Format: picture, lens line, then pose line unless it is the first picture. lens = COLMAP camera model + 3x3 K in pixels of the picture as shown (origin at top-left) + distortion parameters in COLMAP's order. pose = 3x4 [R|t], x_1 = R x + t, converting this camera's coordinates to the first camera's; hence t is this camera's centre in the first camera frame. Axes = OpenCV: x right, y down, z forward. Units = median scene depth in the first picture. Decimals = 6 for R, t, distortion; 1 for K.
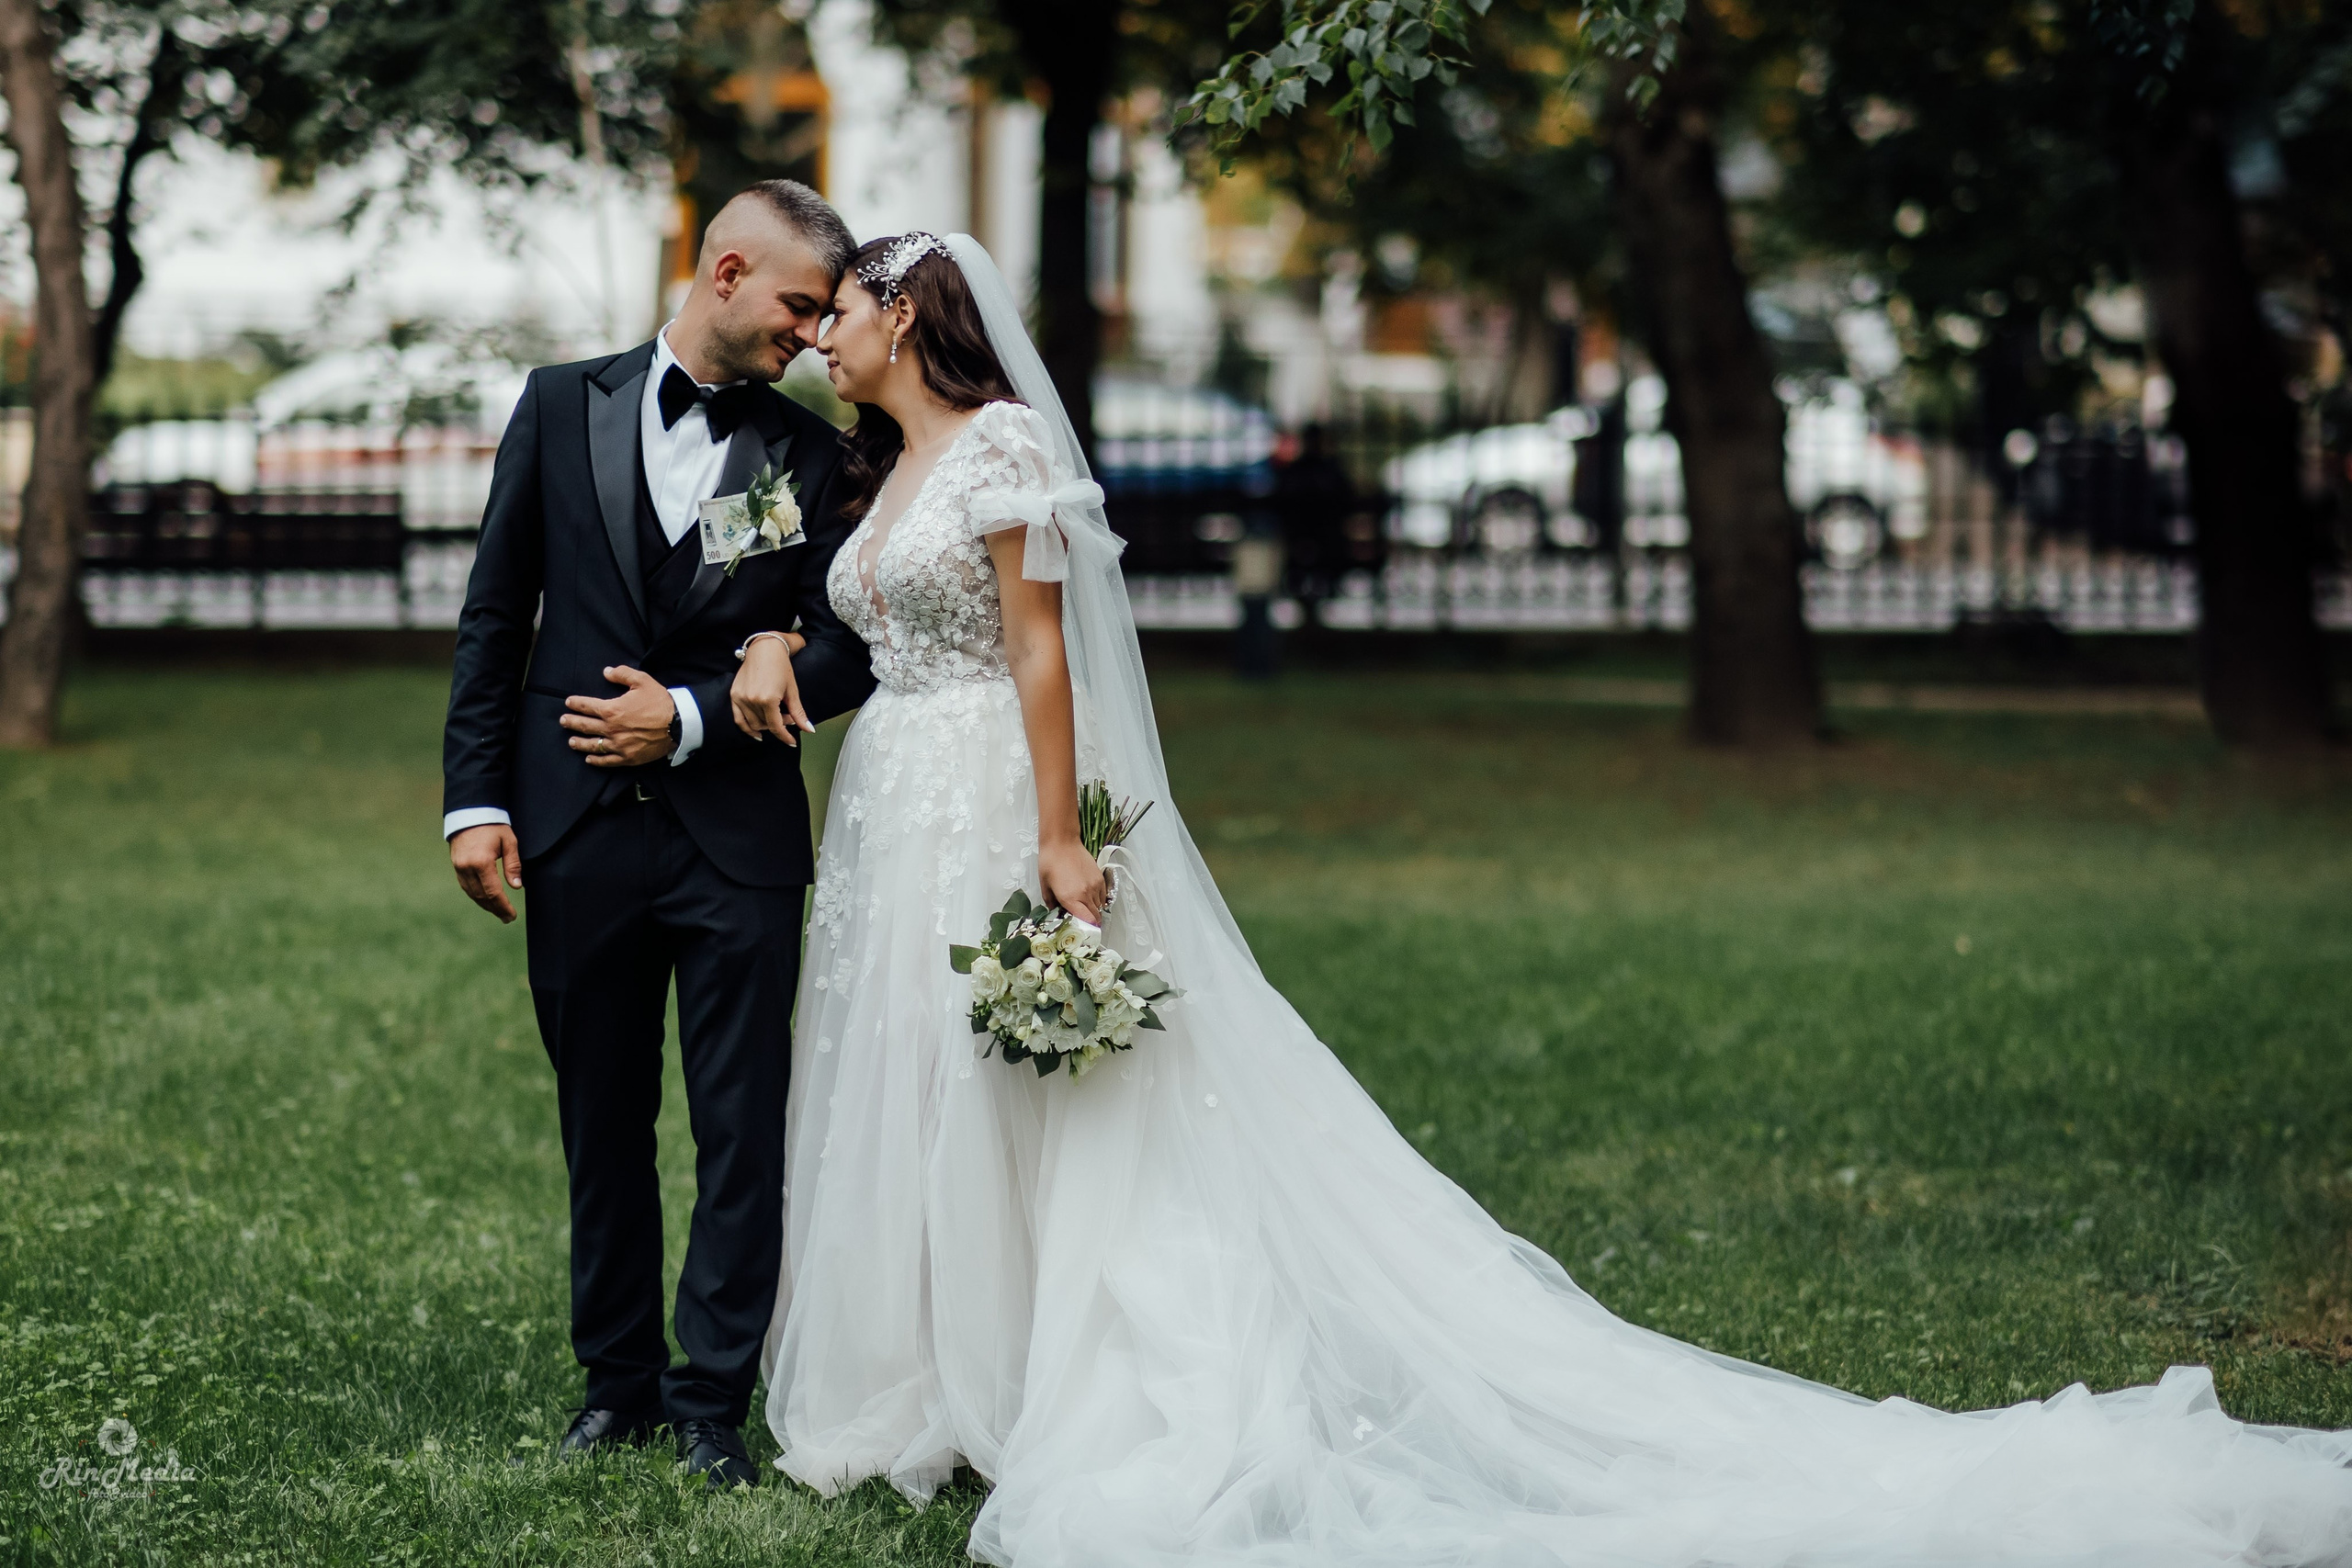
lens RADIAL K [[5934.5, 0, 1119.2], [0, 5934.5, 811.5], [0, 0, 1]] dist [0.142723, 0.000000]
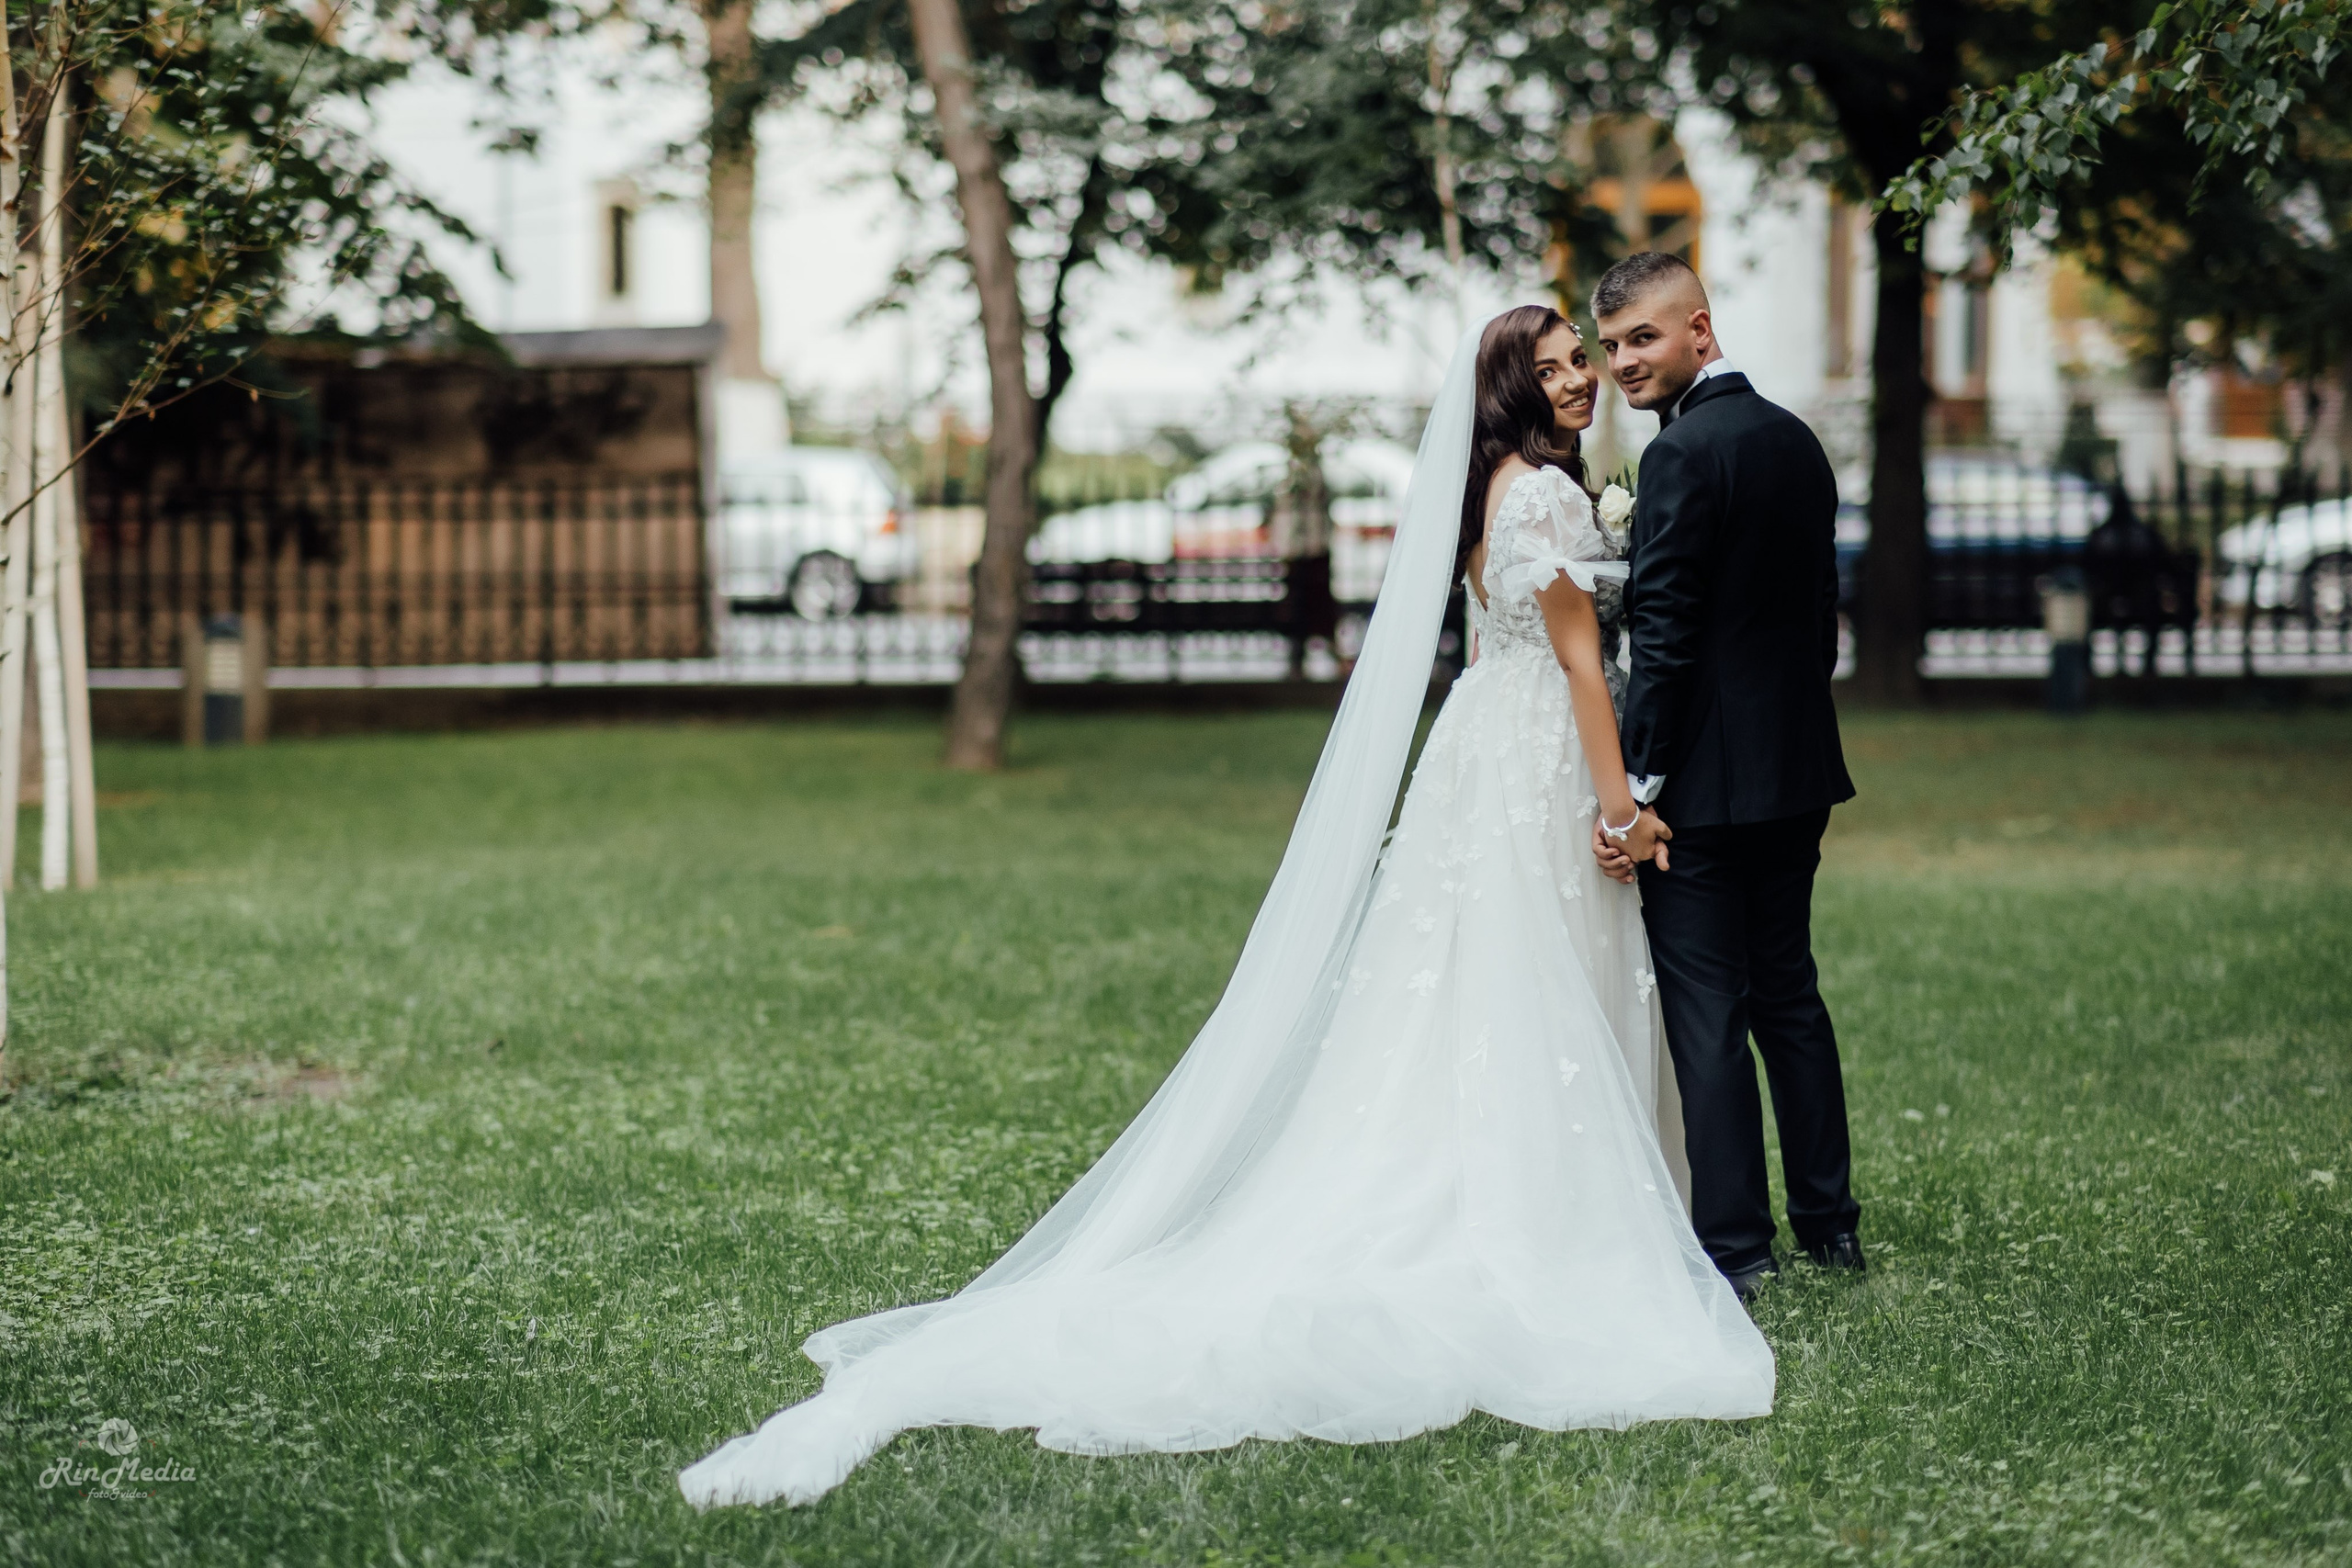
lens RADIAL K [[5934.5, 0, 1174.0], [0, 5934.5, 789.4], [0, 0, 1]] dist [0.142723, 0.000000]
pose [[0.989796, -0.003299, -0.142454, 0.016873], [0.000171, 0.999759, -0.021970, 0.015530], [0.142492, 0.021721, 0.989558, -0.121983]]
